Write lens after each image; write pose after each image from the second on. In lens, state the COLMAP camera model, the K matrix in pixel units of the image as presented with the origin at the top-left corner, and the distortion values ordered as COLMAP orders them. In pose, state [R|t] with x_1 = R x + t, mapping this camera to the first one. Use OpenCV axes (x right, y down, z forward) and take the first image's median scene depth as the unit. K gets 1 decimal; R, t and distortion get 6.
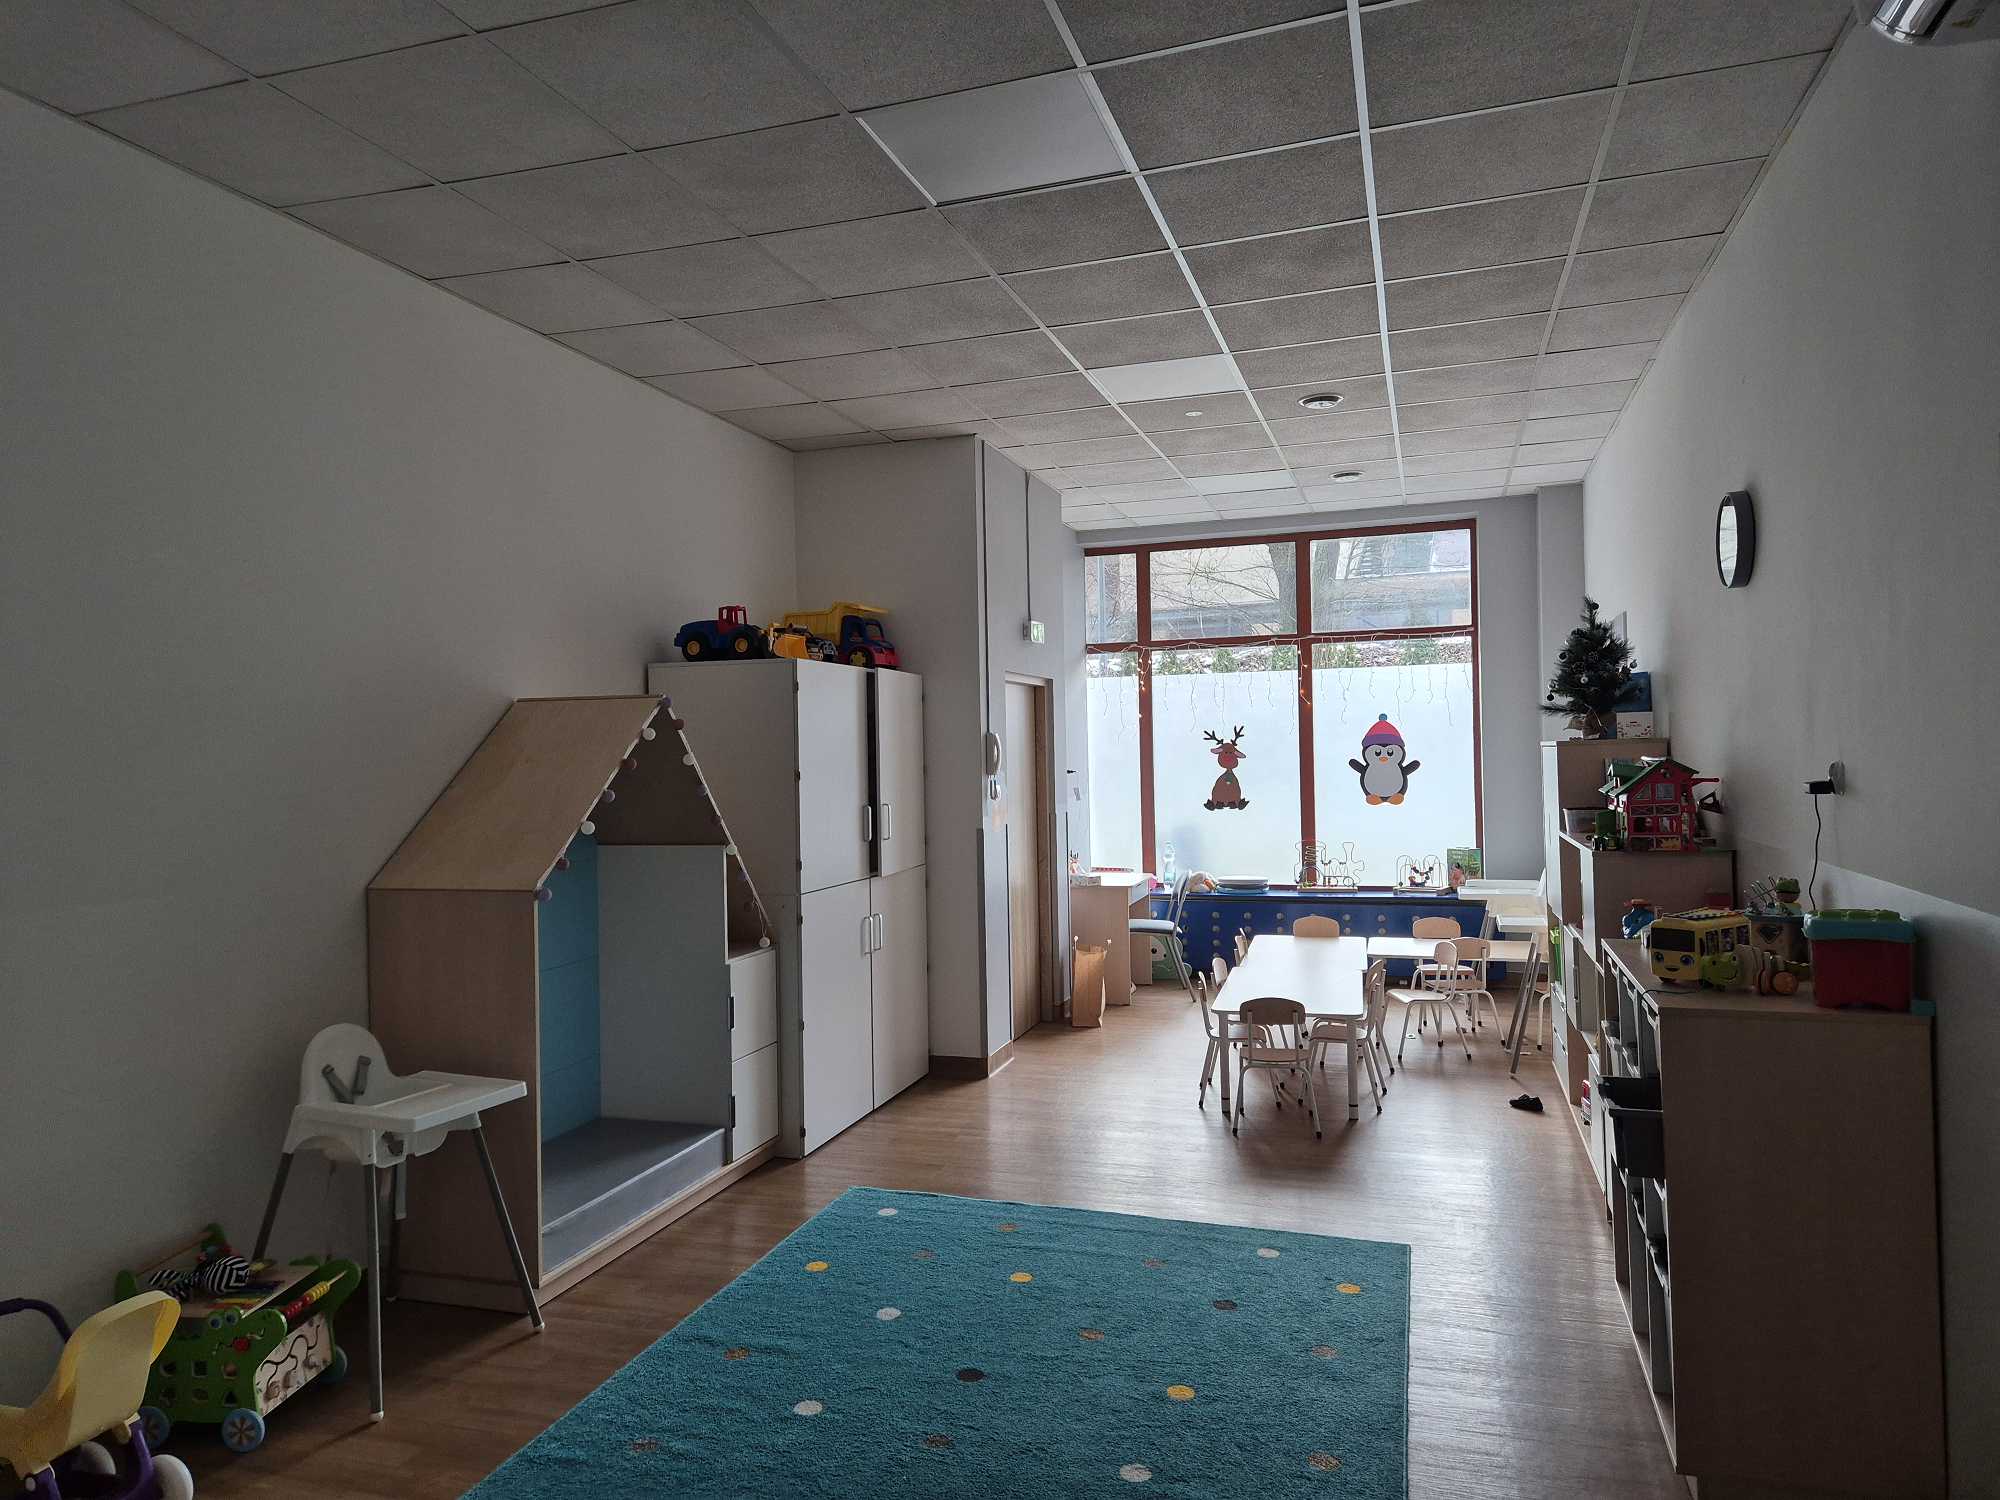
lens RADIAL K [[1364.6, 0, 1000.0], [0, 1364.6, 750.0], [0, 0, 1]] dist [0.081424, -0.086238]
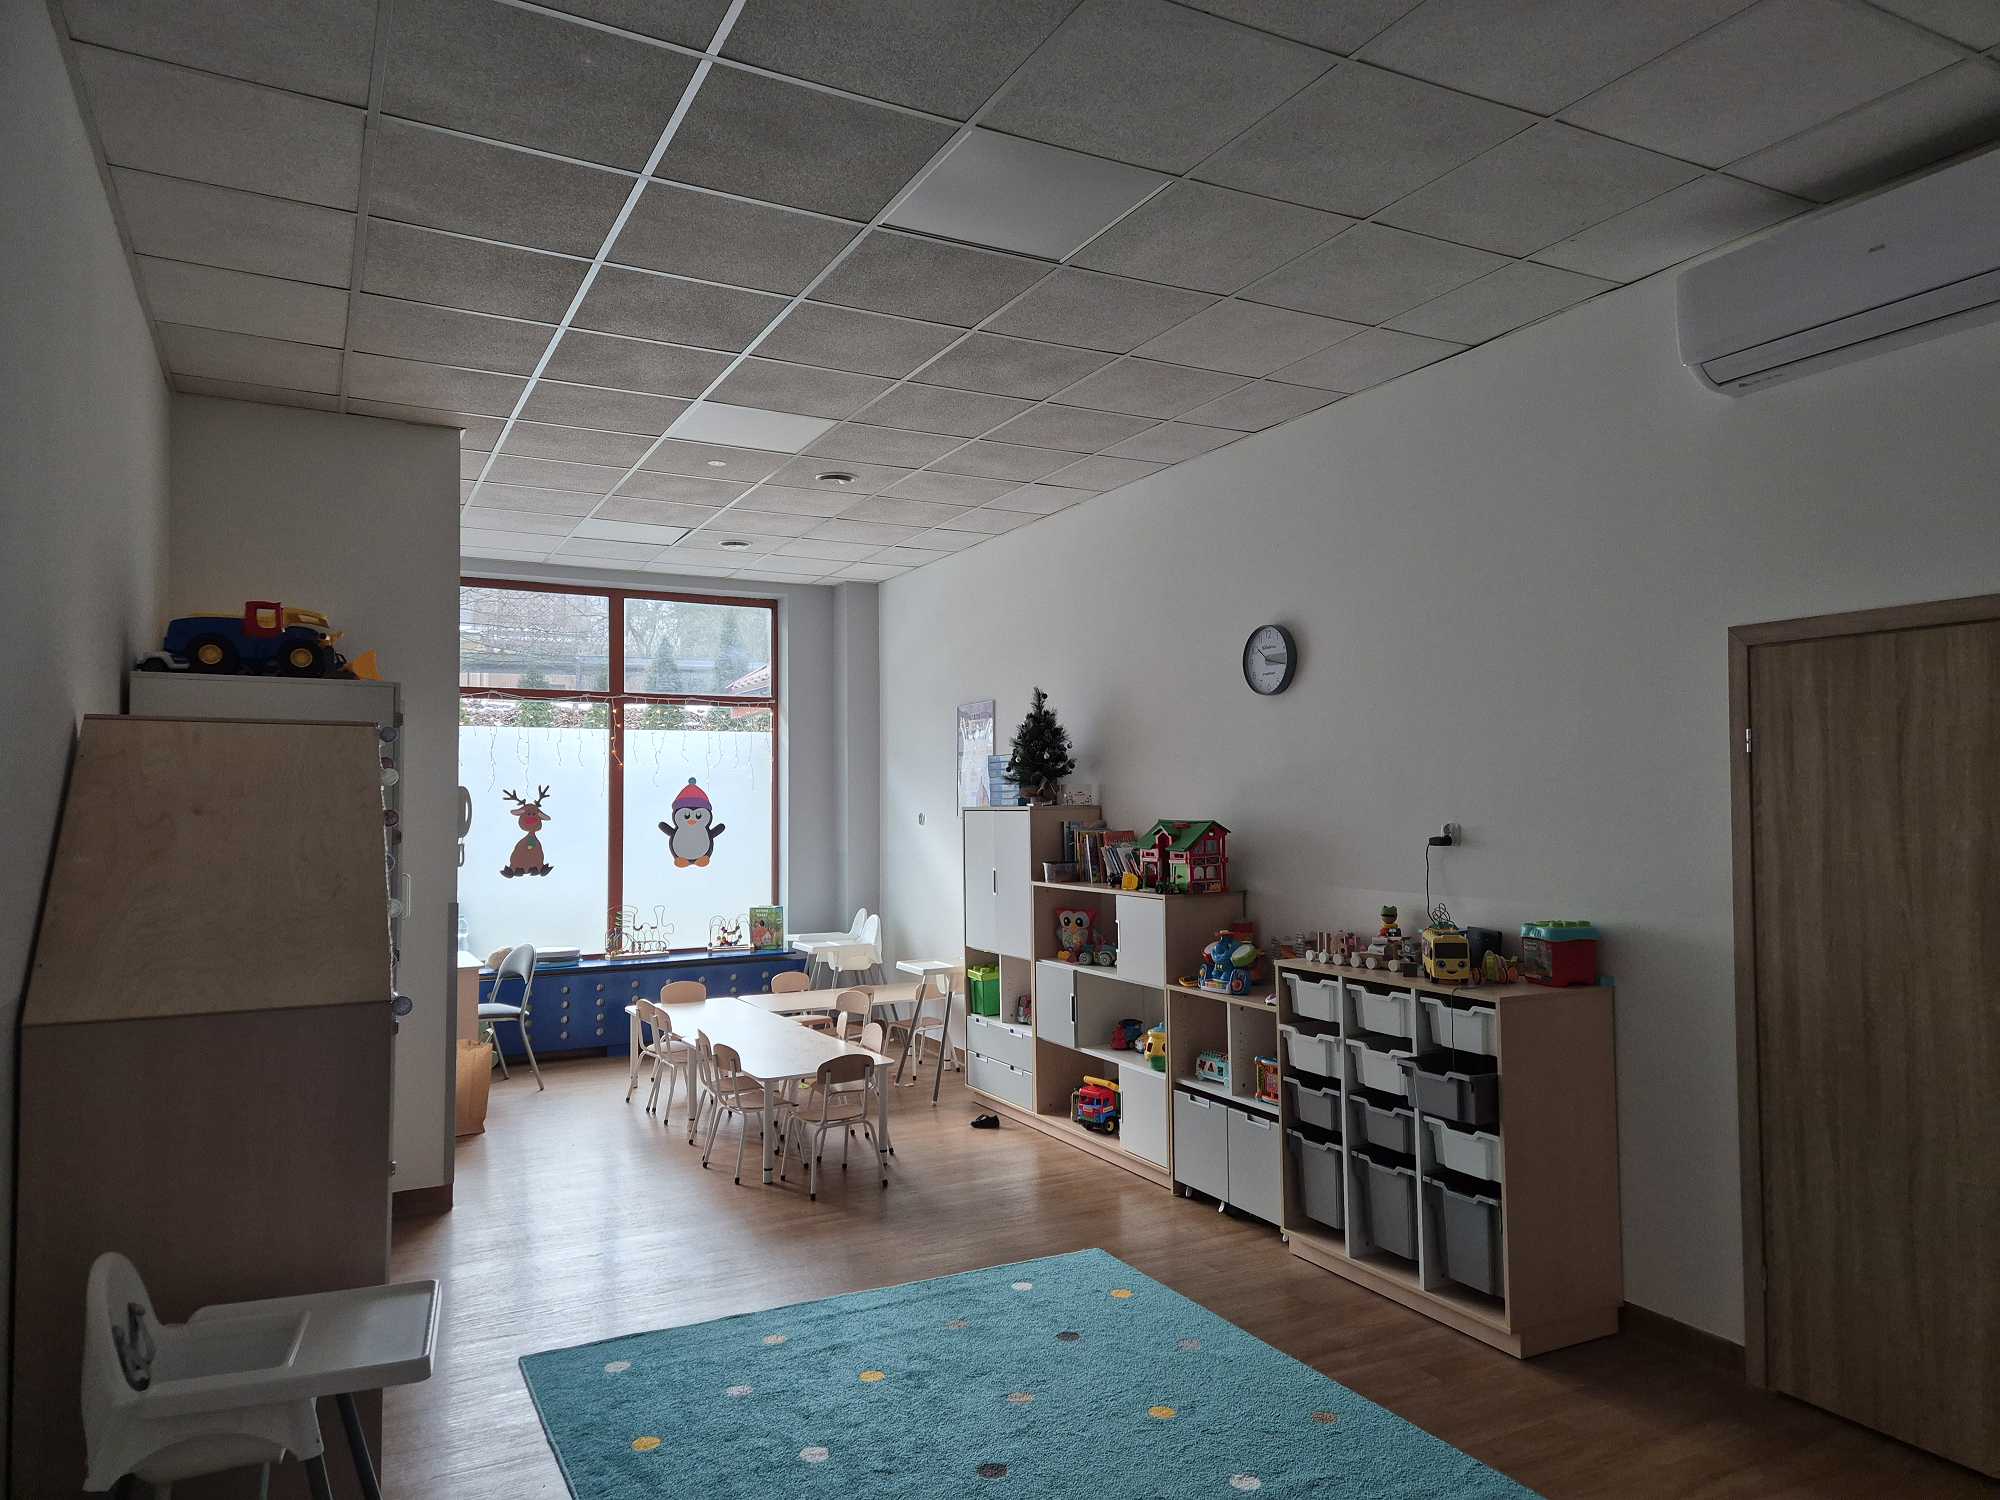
lens RADIAL K [[1346.0, 0, 1026.6], [0, 1346.0, 760.5], [0, 0, 1]] dist [0.085858, -0.085151]
pose [[0.673317, 0.041586, 0.738183, -0.296477], [-0.010537, 0.998855, -0.046659, 0.005250], [-0.739278, 0.023638, 0.672985, 0.143383]]
